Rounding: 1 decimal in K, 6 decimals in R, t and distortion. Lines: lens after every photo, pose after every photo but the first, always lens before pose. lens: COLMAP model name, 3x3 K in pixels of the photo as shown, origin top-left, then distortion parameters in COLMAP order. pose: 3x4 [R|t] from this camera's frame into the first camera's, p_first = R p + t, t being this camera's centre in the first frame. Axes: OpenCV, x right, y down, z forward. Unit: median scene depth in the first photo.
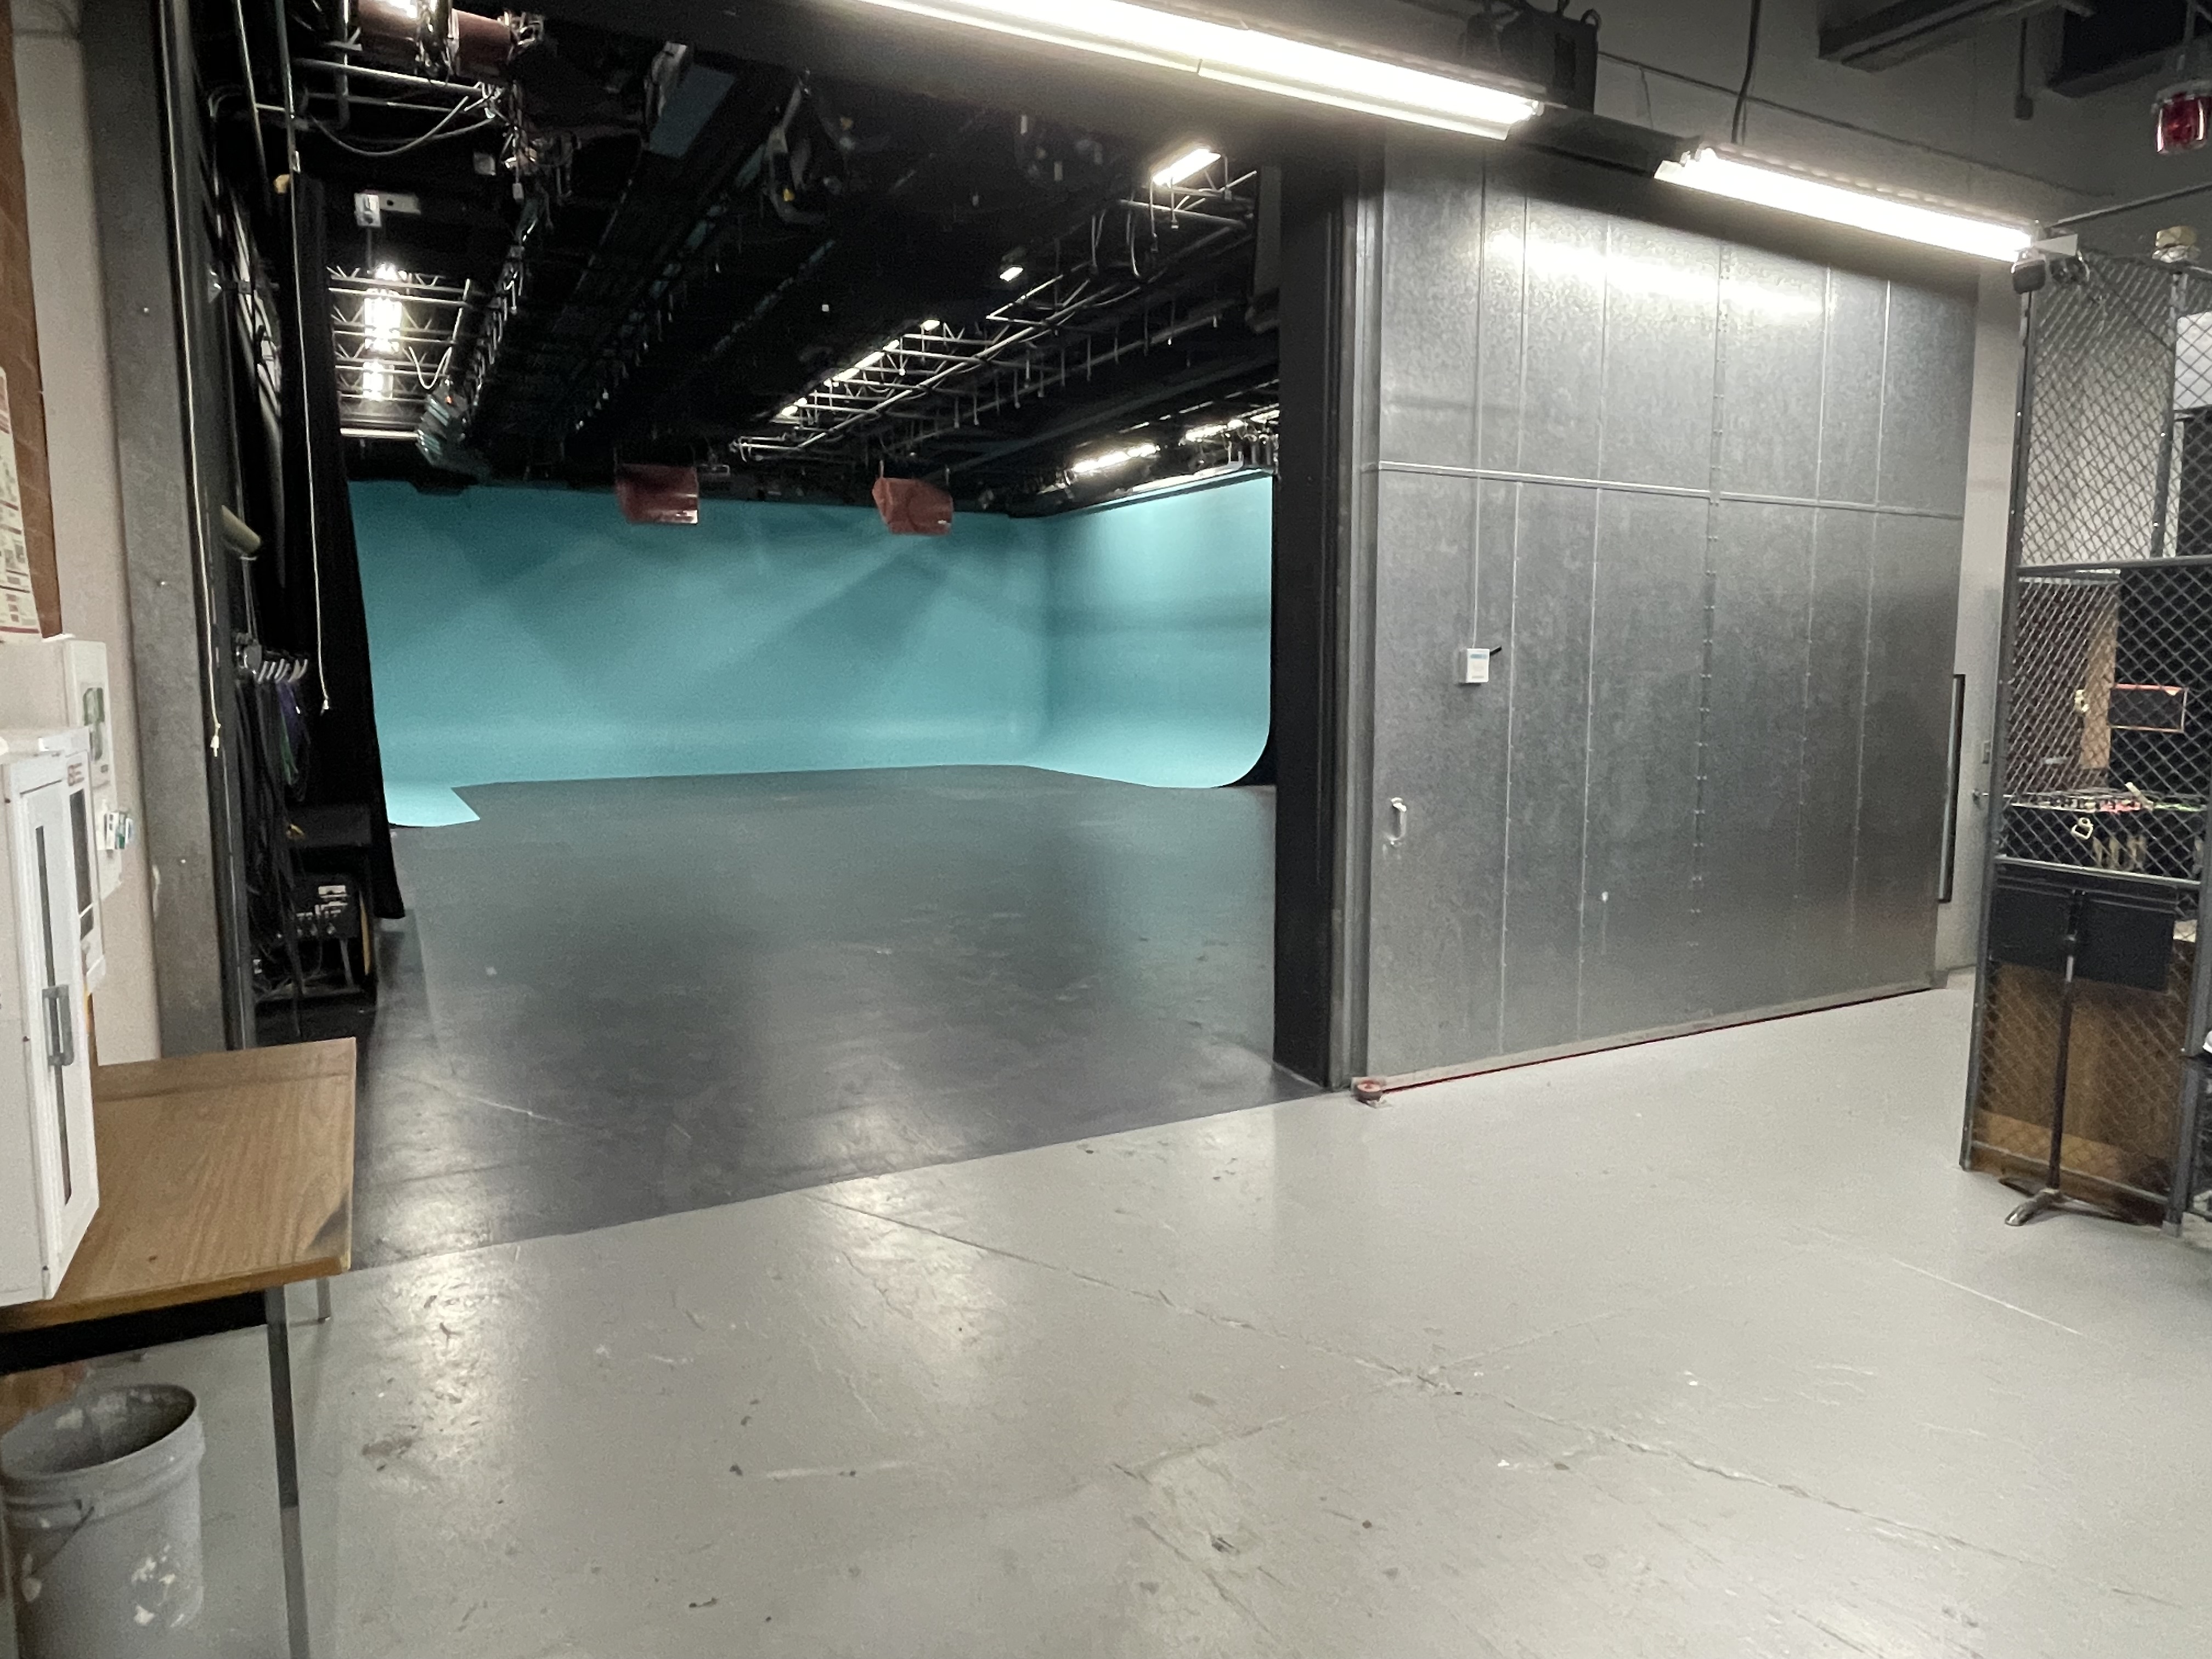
lens RADIAL K [[1381.4, 0, 1106.0], [0, 1381.4, 829.5], [0, 0, 1]] dist [0.001468, 0.000657]
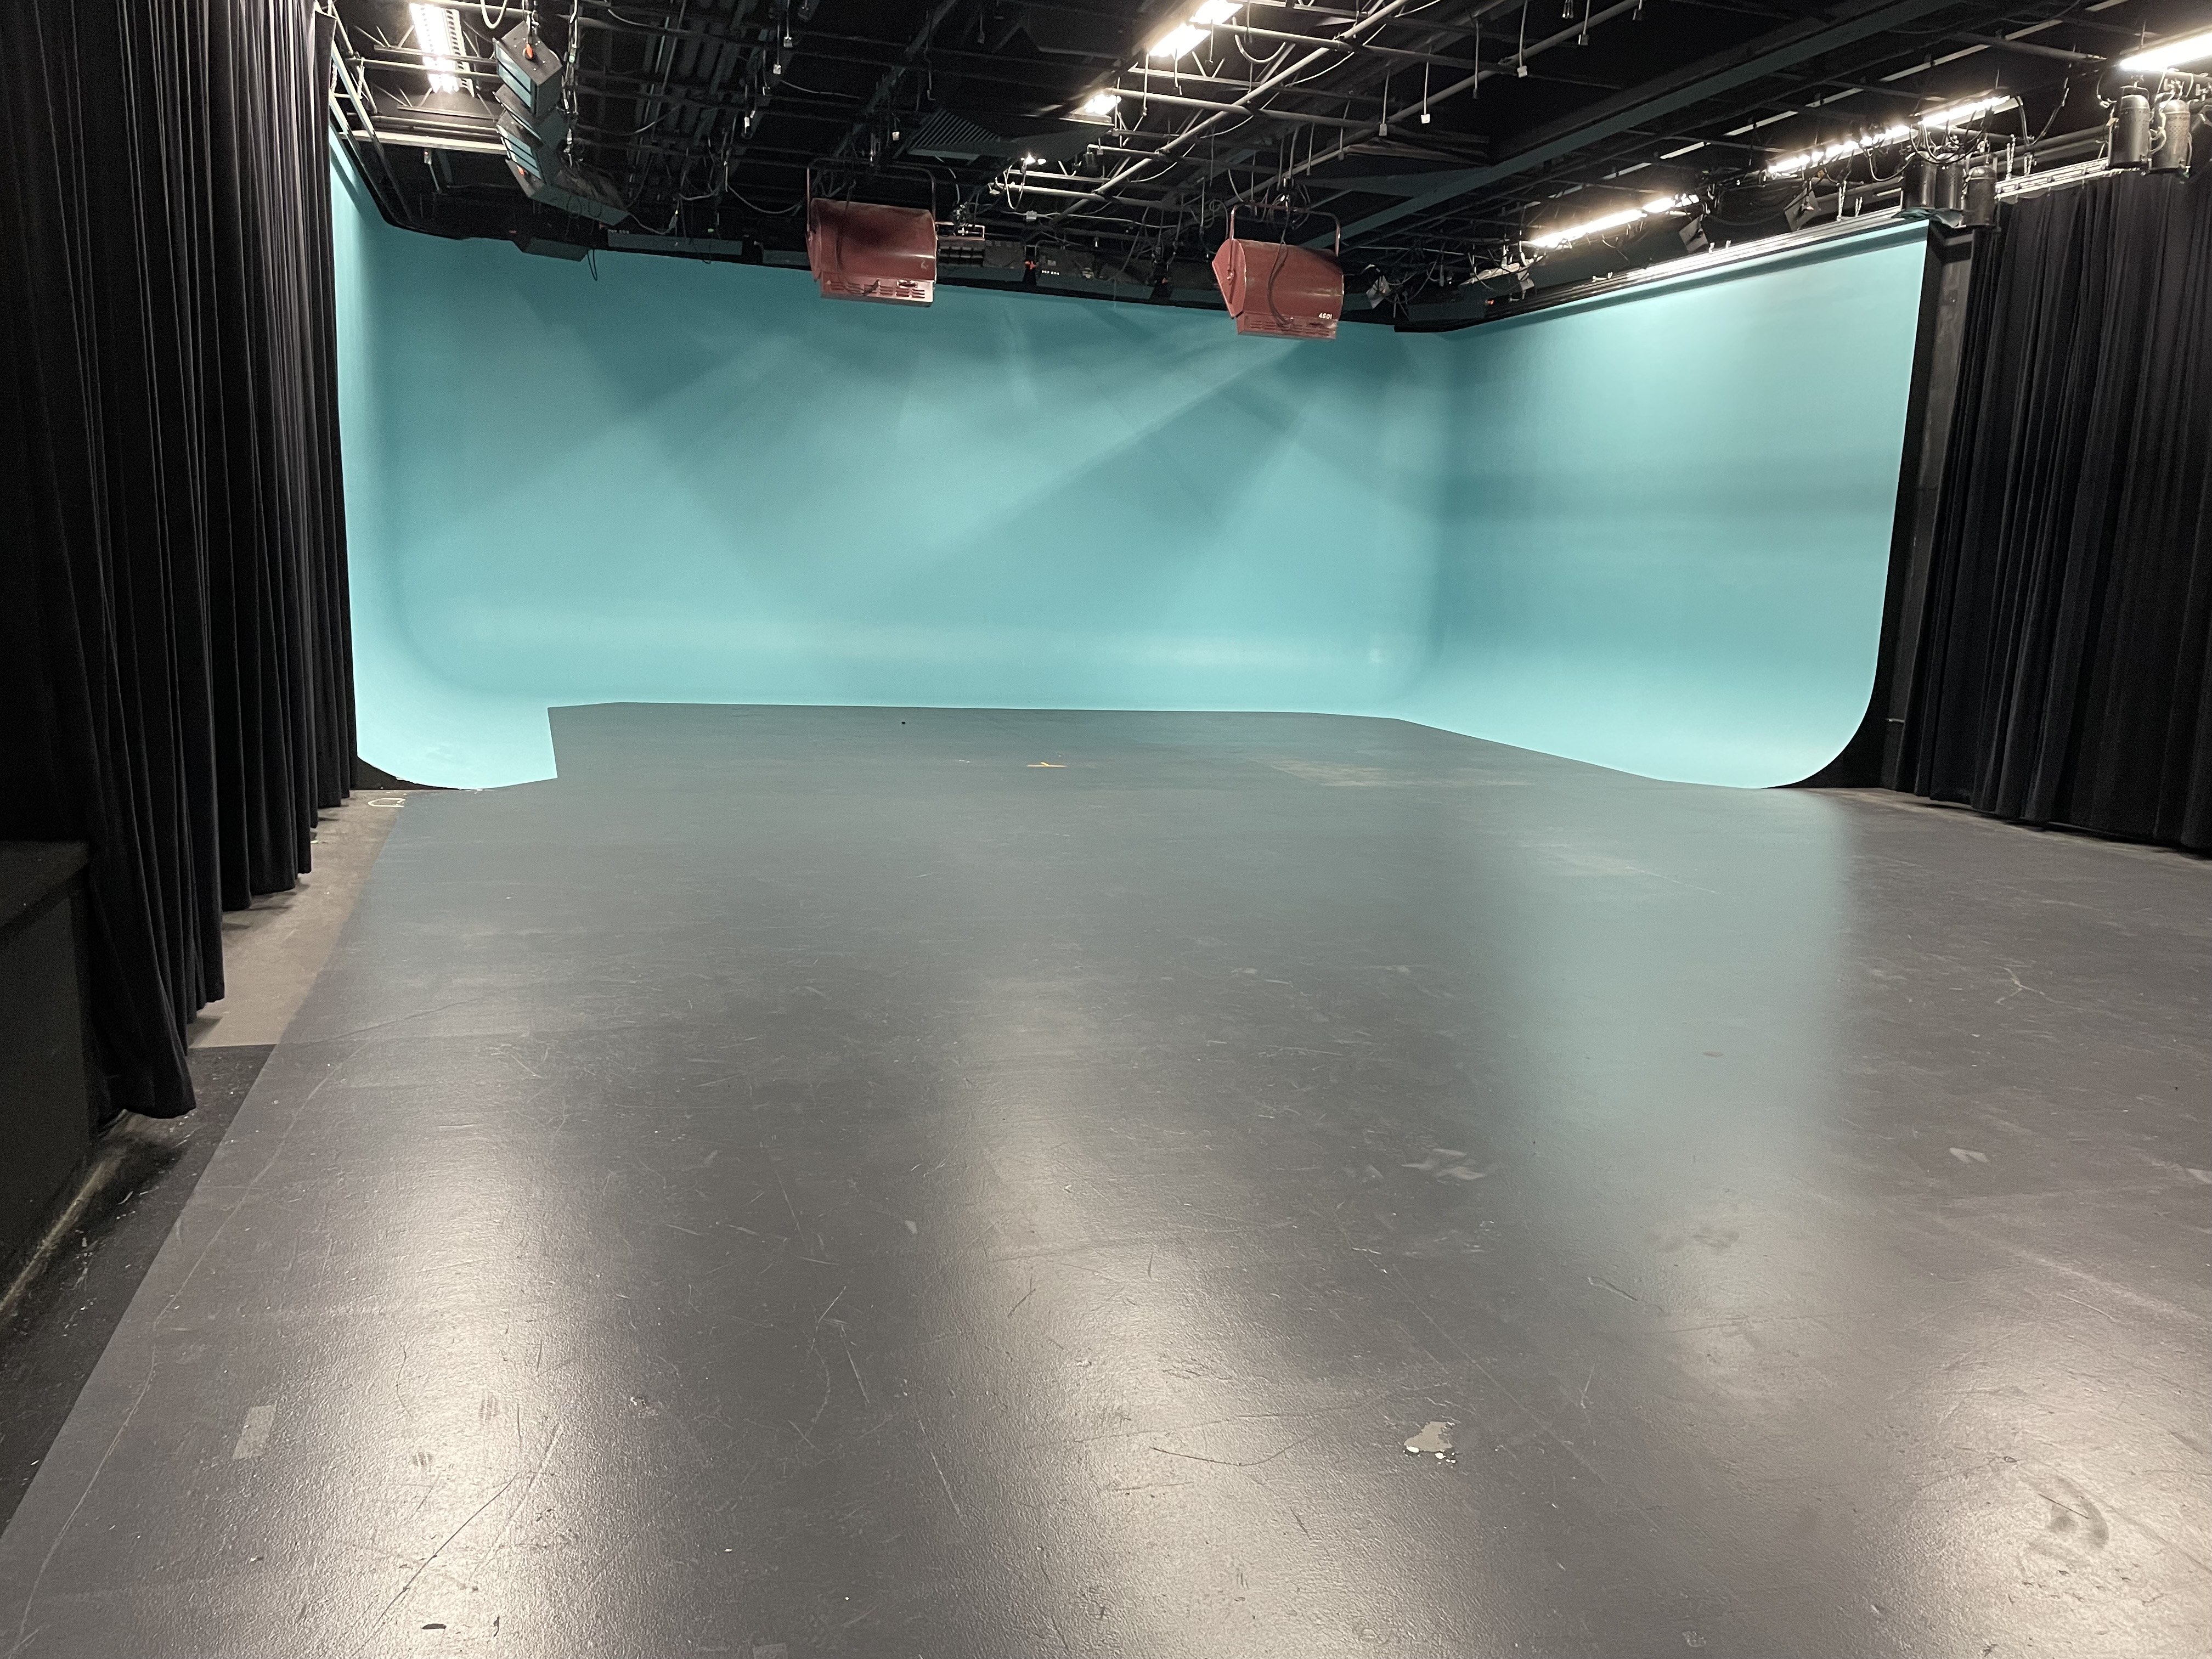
lens RADIAL K [[1665.9, 0, 1106.0], [0, 1665.9, 829.5], [0, 0, 1]] dist [0.092644, -0.092617]
pose [[0.983541, 0.071798, -0.165808, -0.071802], [-0.064781, 0.996775, 0.047354, -0.026930], [0.168673, -0.035834, 0.985021, 0.242705]]
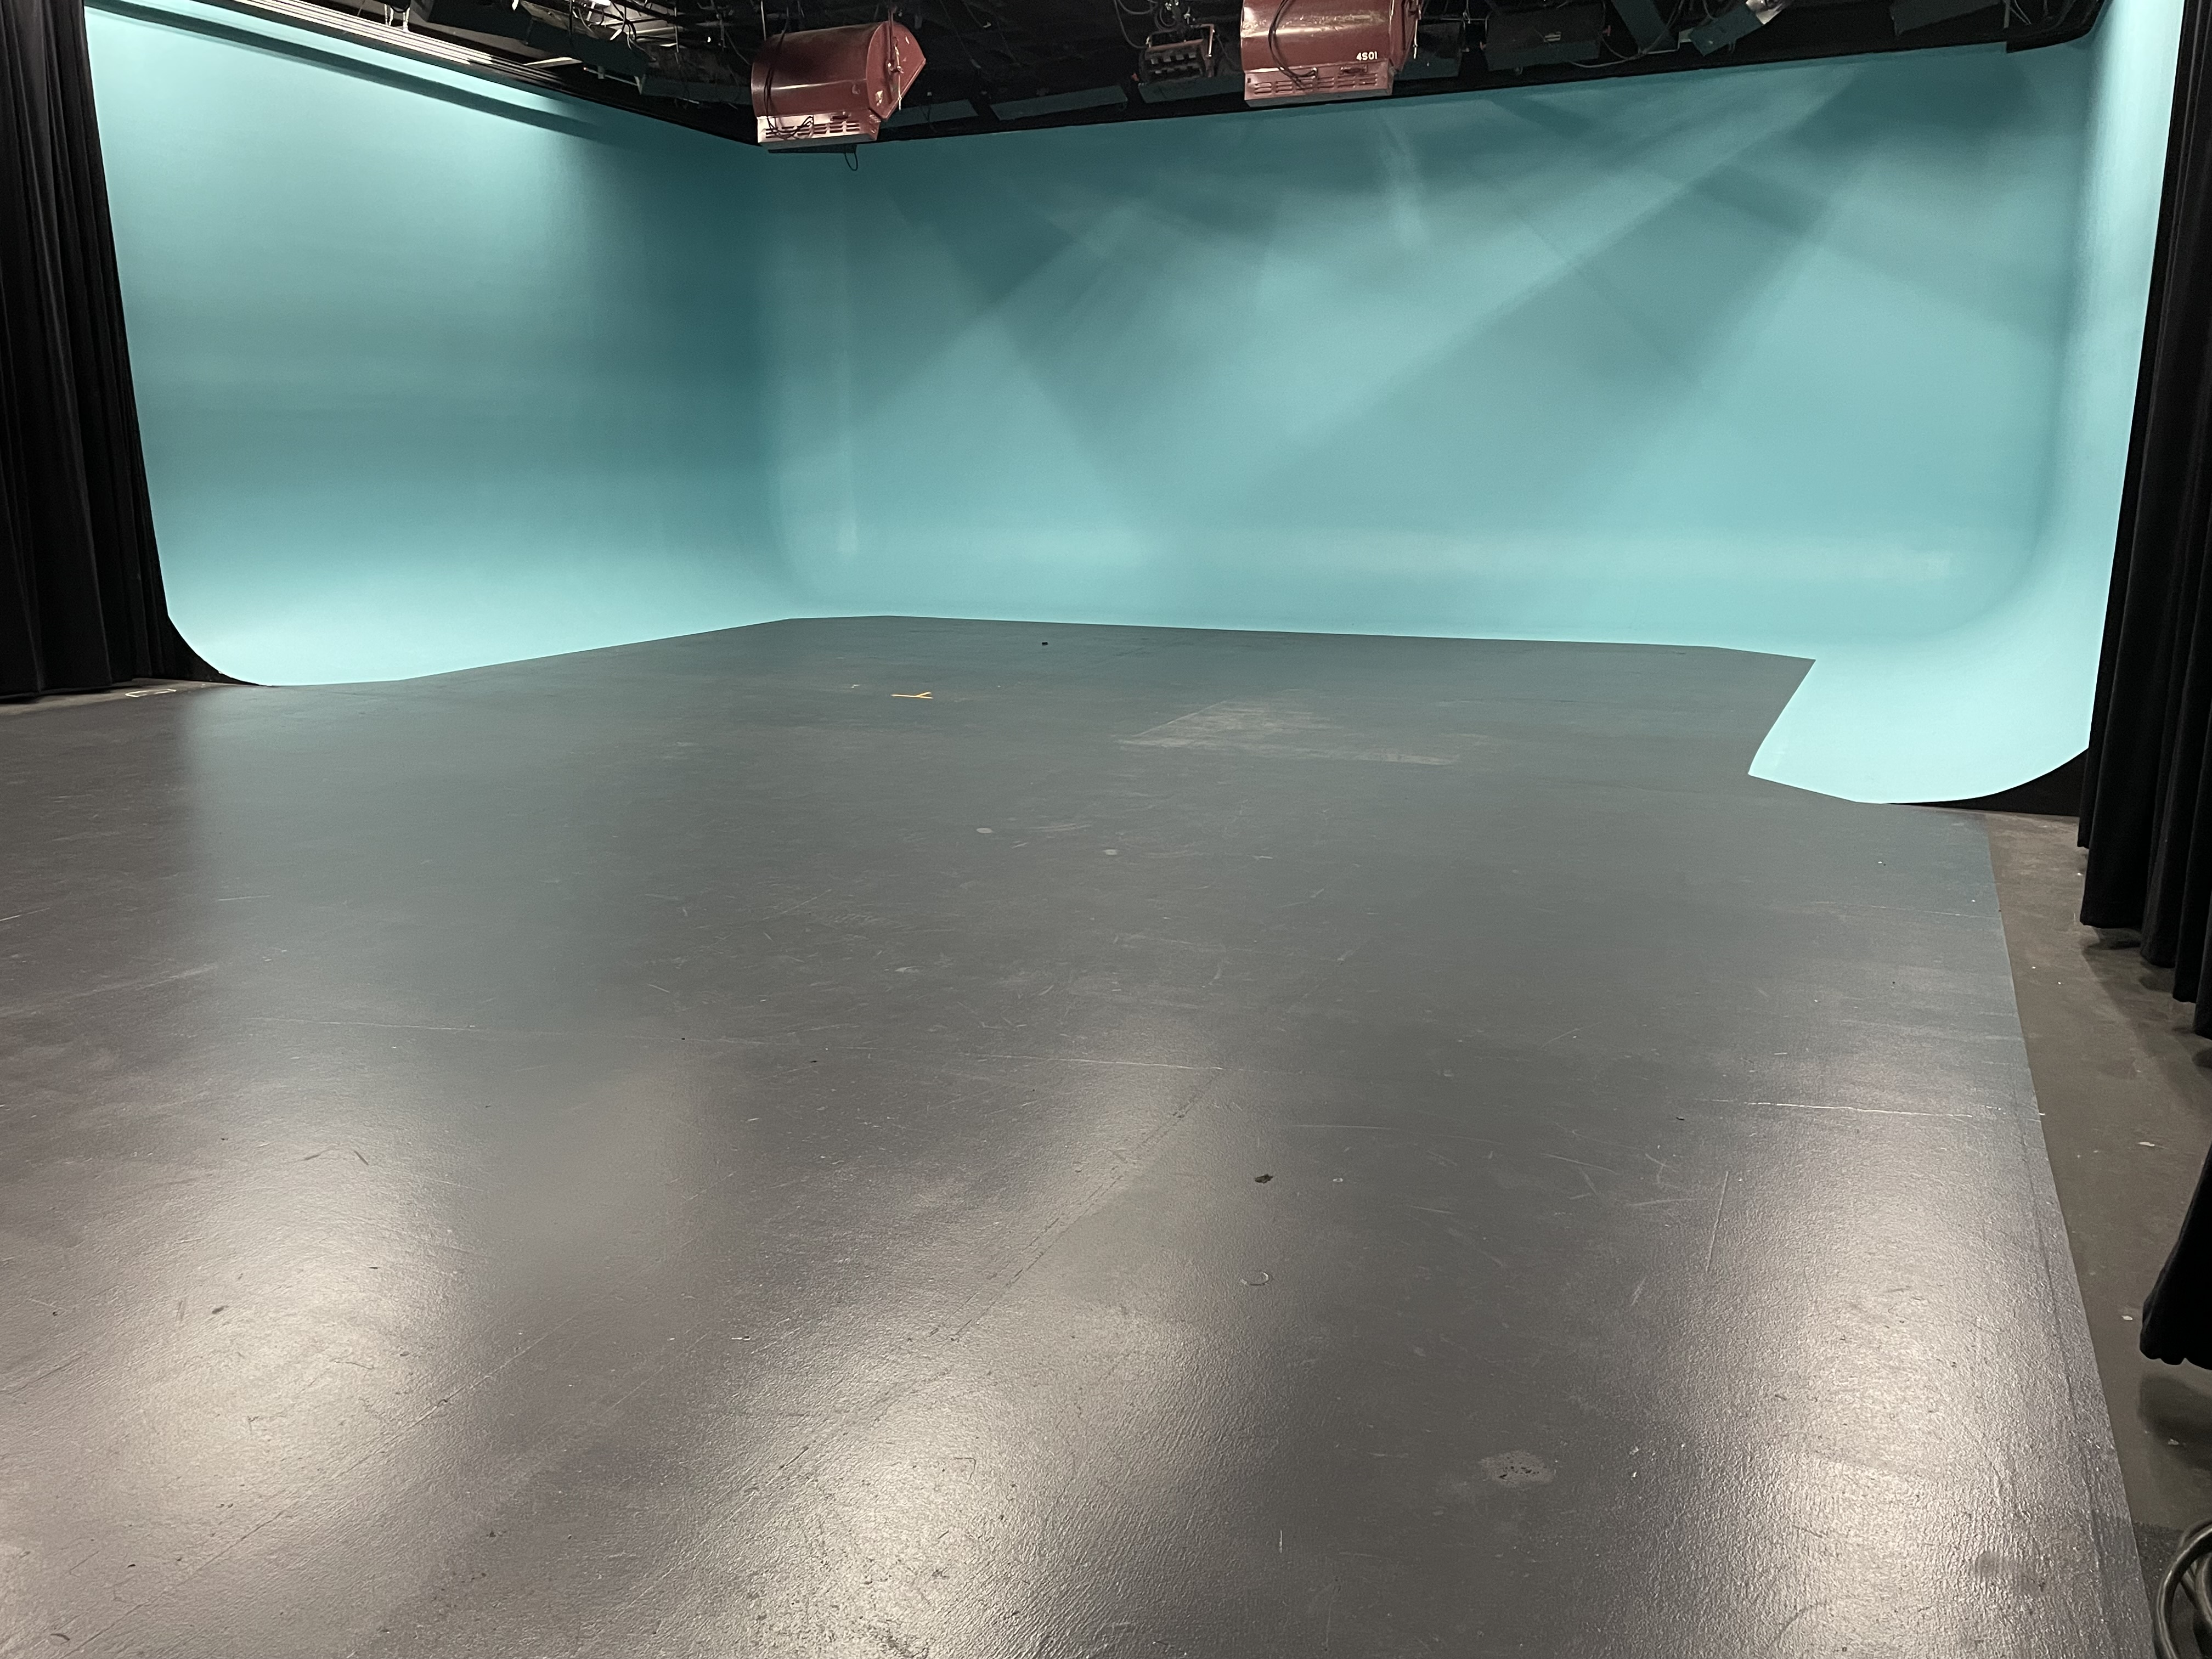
lens RADIAL K [[1665.9, 0, 1106.0], [0, 1665.9, 829.5], [0, 0, 1]] dist [0.092644, -0.092617]
pose [[0.629156, 0.172203, -0.757964, 0.238077], [-0.086984, 0.984623, 0.151496, -0.062865], [0.772397, -0.029384, 0.634461, 0.583404]]
